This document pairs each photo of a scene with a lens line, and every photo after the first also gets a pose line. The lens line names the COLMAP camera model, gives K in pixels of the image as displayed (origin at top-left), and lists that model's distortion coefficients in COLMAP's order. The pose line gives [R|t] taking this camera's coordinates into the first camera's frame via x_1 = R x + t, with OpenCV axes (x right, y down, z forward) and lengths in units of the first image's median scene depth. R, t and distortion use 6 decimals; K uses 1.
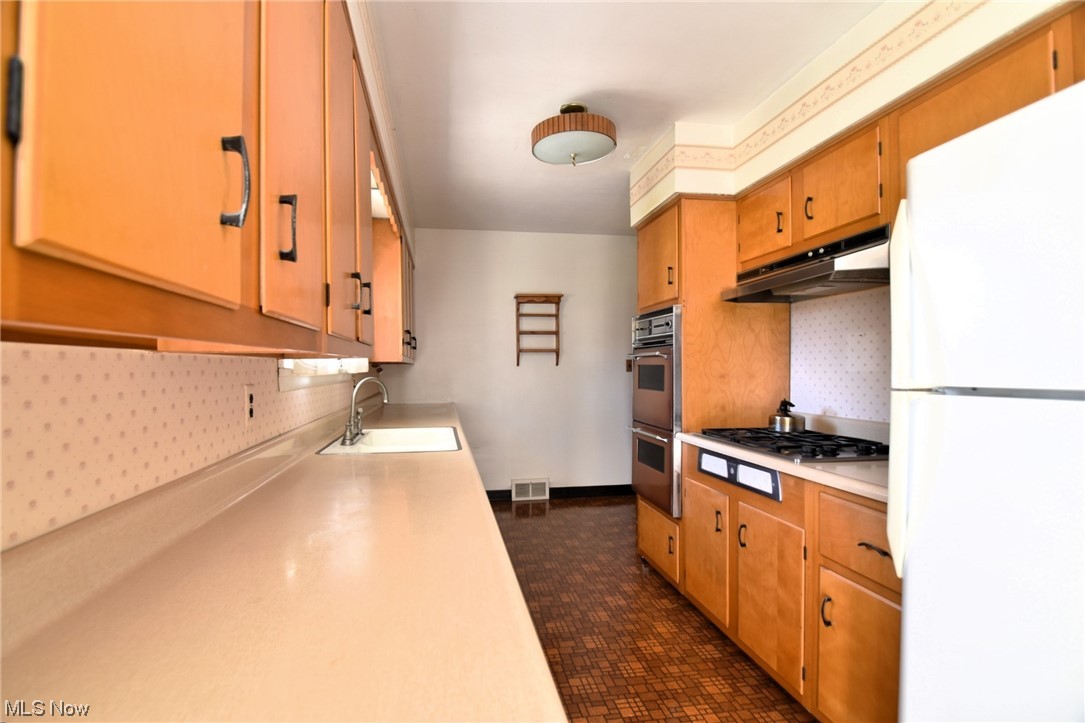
lens RADIAL K [[516.3, 0, 505.4], [0, 516.3, 379.7], [0, 0, 1]] dist [0.005566, -0.013925]
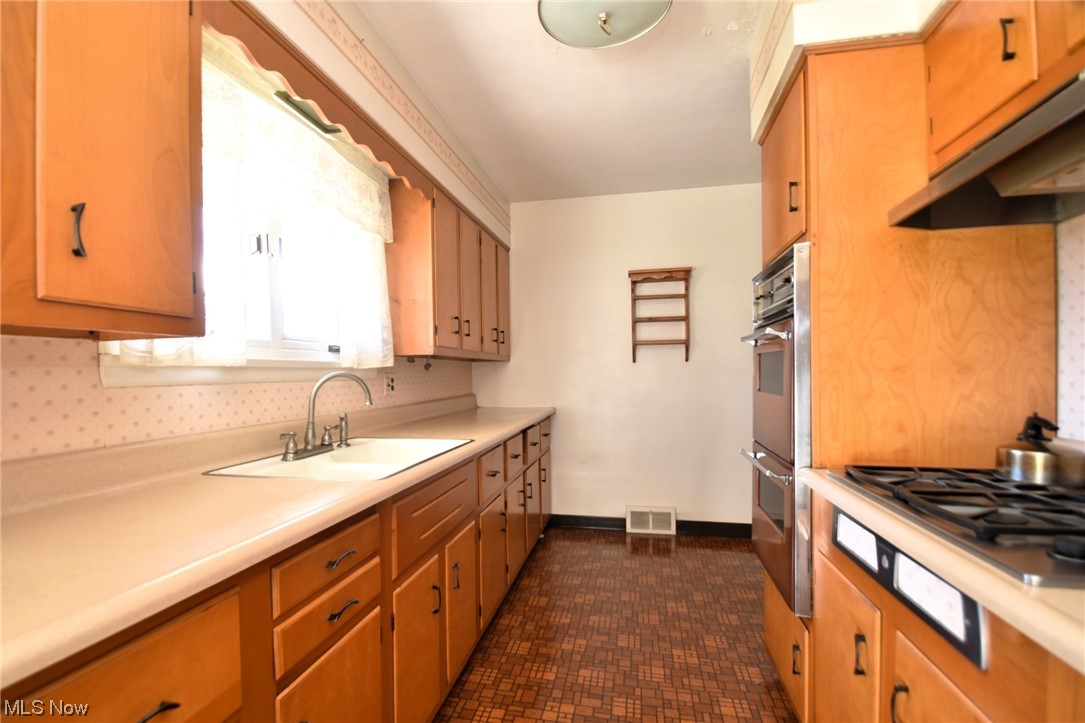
lens RADIAL K [[516.3, 0, 510.8], [0, 516.3, 379.0], [0, 0, 1]] dist [0.005566, -0.013925]
pose [[0.935413, 0.001148, -0.353556, 0.233735], [-0.004053, 0.999964, -0.007477, 0.010189], [0.353535, 0.008427, 0.935383, 0.354705]]
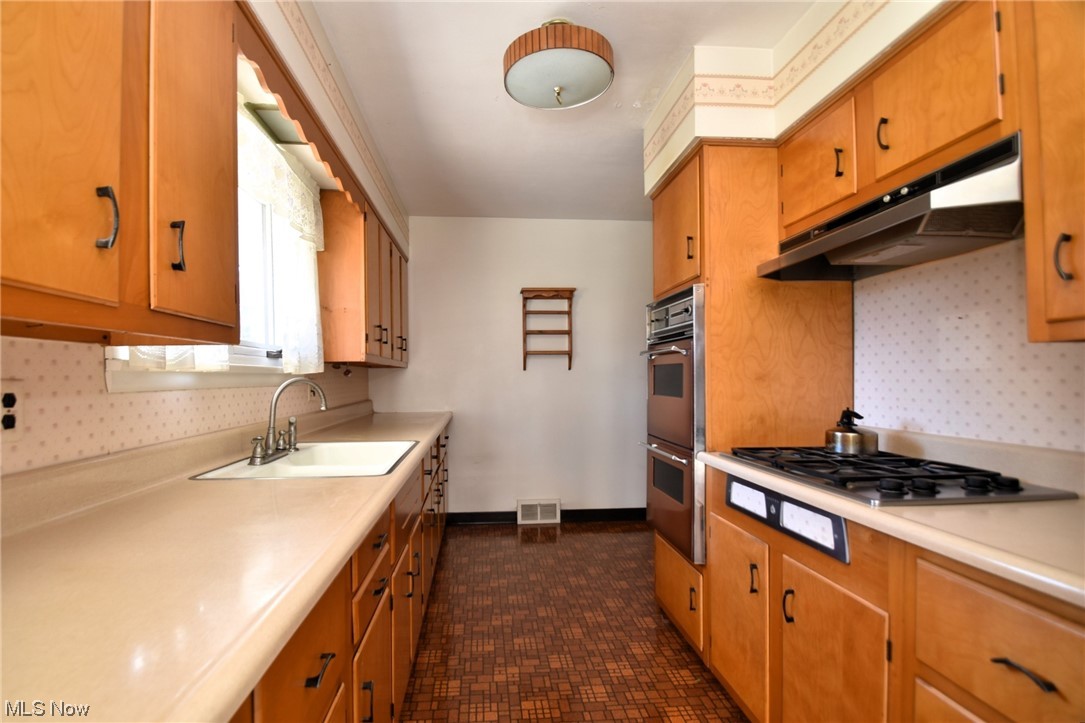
lens RADIAL K [[516.3, 0, 507.7], [0, 516.3, 379.8], [0, 0, 1]] dist [0.005566, -0.013925]
pose [[0.997523, 0.001897, -0.070315, 0.105290], [-0.003244, 0.999813, -0.019046, 0.011855], [0.070265, 0.019227, 0.997343, 0.222230]]
